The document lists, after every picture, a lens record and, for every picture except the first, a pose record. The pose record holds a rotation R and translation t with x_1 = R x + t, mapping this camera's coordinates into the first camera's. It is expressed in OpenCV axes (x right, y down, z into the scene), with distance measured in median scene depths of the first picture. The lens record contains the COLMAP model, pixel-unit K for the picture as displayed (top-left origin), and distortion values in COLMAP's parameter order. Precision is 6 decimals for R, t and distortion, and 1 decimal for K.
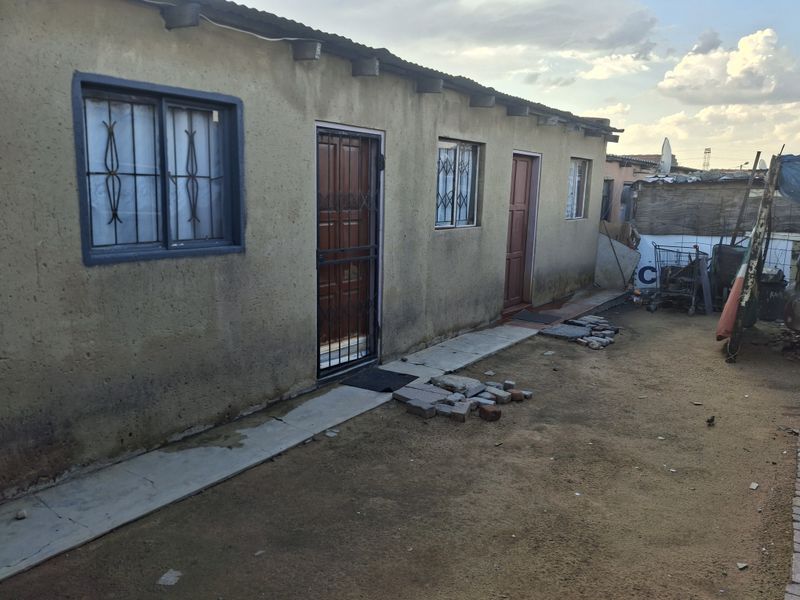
lens RADIAL K [[591.4, 0, 402.7], [0, 591.4, 295.8], [0, 0, 1]] dist [0.098452, -0.222399]
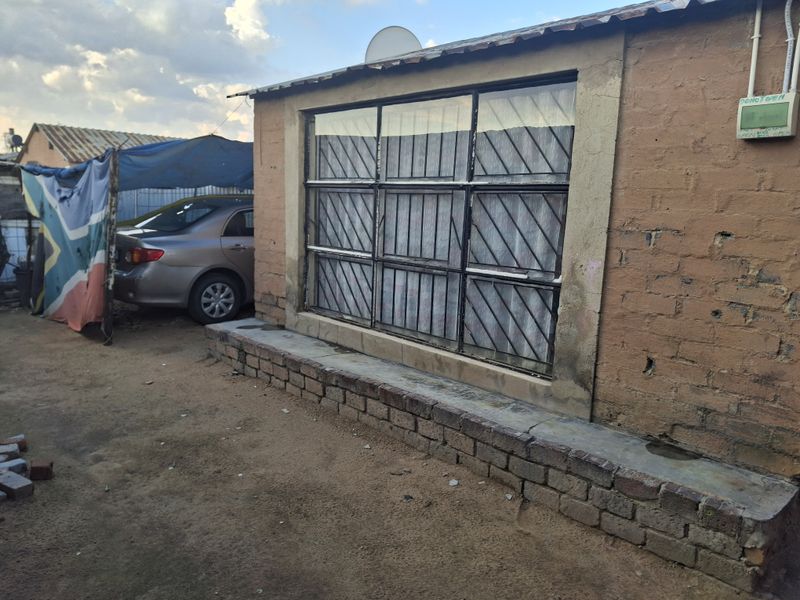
lens RADIAL K [[590.3, 0, 400.0], [0, 590.3, 300.0], [0, 0, 1]] dist [0.080833, -0.160956]
pose [[0.169204, -0.175579, 0.969816, -0.487675], [0.142668, 0.978003, 0.152170, -0.068992], [-0.975200, 0.112614, 0.190532, 0.385697]]
